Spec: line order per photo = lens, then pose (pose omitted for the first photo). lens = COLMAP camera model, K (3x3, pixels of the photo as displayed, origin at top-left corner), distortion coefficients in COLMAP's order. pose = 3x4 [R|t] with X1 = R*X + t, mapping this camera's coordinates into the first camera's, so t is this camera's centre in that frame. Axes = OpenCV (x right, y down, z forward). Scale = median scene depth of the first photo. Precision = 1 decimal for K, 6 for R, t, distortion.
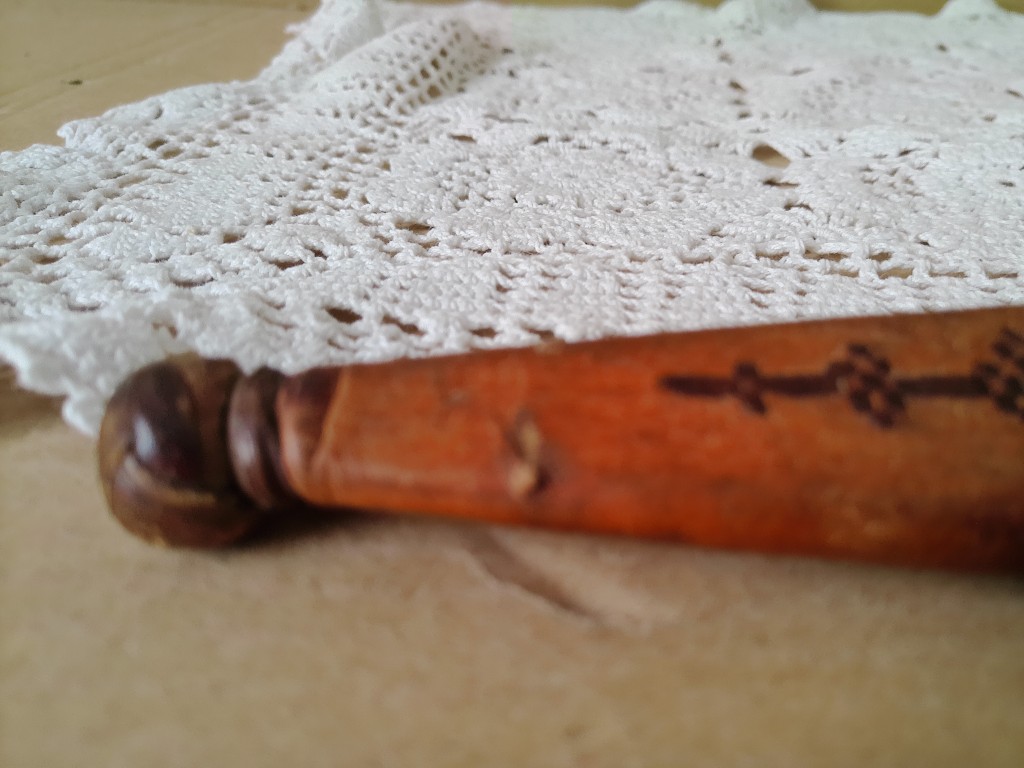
lens RADIAL K [[877.0, 0, 512.0], [0, 877.0, 384.0], [0, 0, 1]] dist [-0.050901, 0.019431]
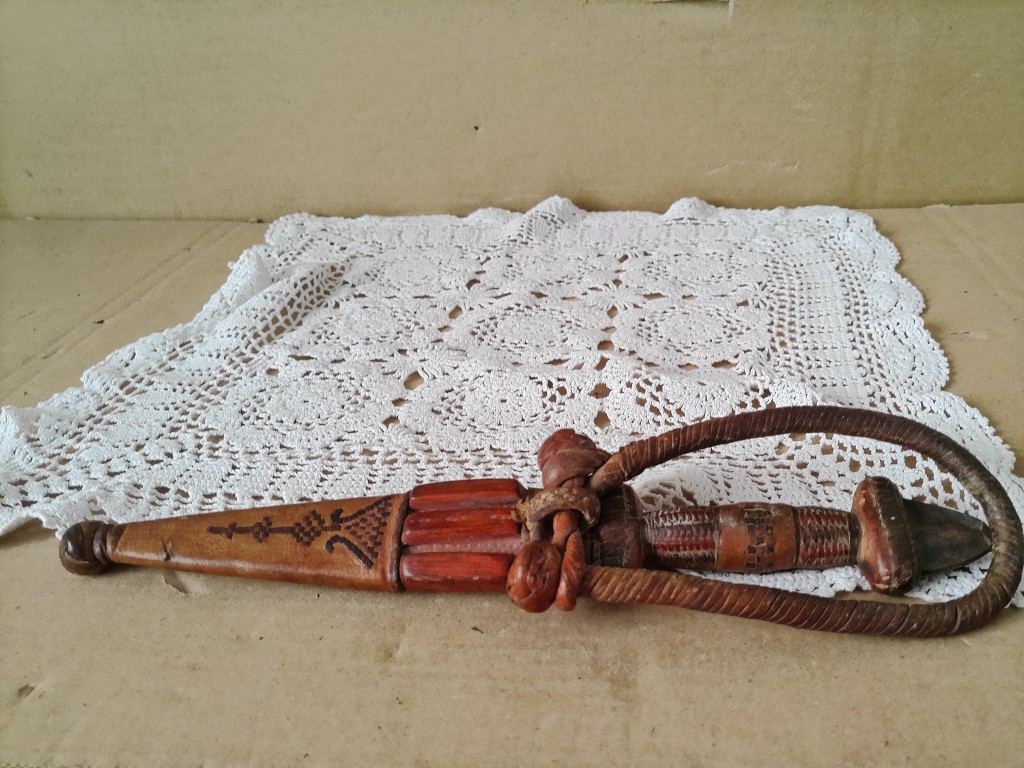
lens RADIAL K [[845.0, 0, 512.0], [0, 845.0, 384.0], [0, 0, 1]] dist [-0.052456, 0.036706]
pose [[0.996653, -0.022747, -0.078523, 0.855140], [0.020072, 0.999196, -0.034697, -0.228247], [0.079249, 0.033004, 0.996308, -1.189985]]
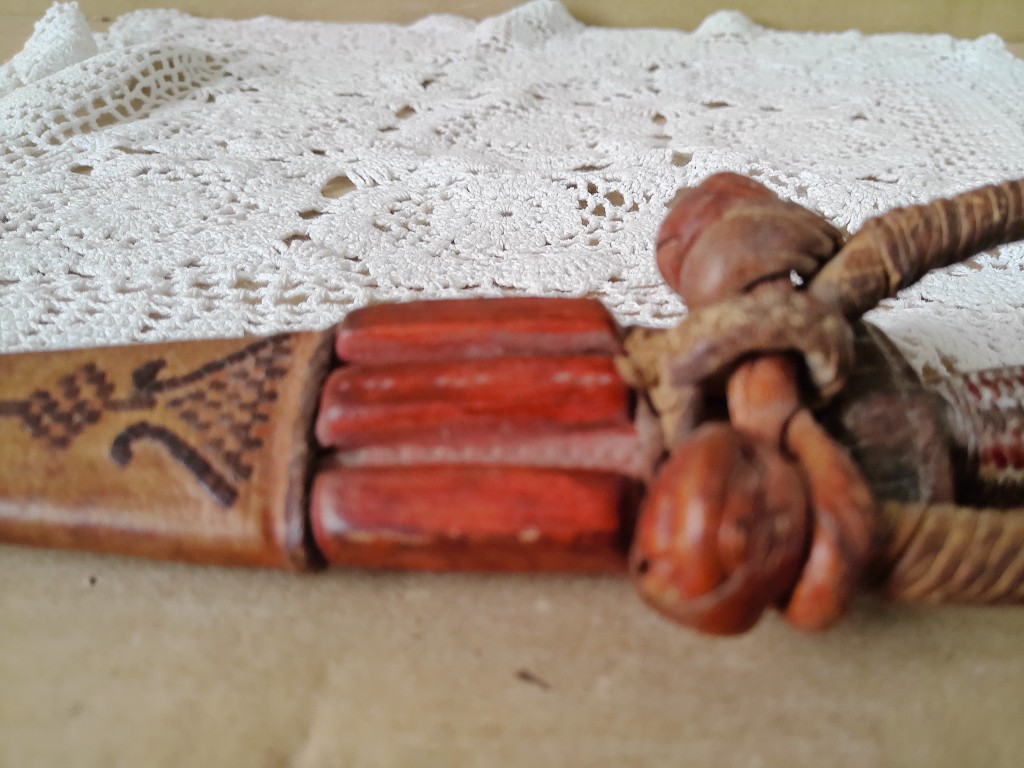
lens RADIAL K [[877.4, 0, 512.0], [0, 877.4, 384.0], [0, 0, 1]] dist [-0.059324, 0.088153]
pose [[0.999816, 0.003473, 0.018890, 0.631577], [-0.003787, 0.999855, 0.016601, -0.030159], [-0.018830, -0.016669, 0.999684, -0.185517]]
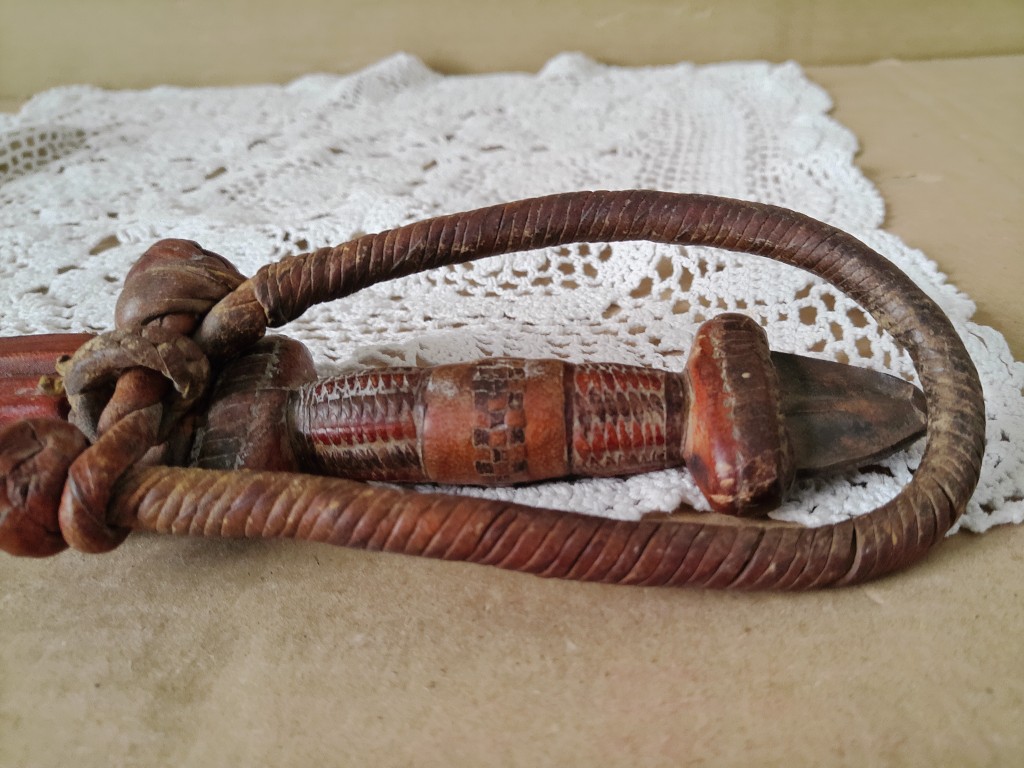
lens RADIAL K [[877.4, 0, 512.0], [0, 877.4, 384.0], [0, 0, 1]] dist [-0.059324, 0.088153]
pose [[0.998280, -0.039598, -0.043234, 1.248592], [0.039194, 0.999180, -0.010161, -0.003272], [0.043601, 0.008449, 0.999013, -0.439975]]
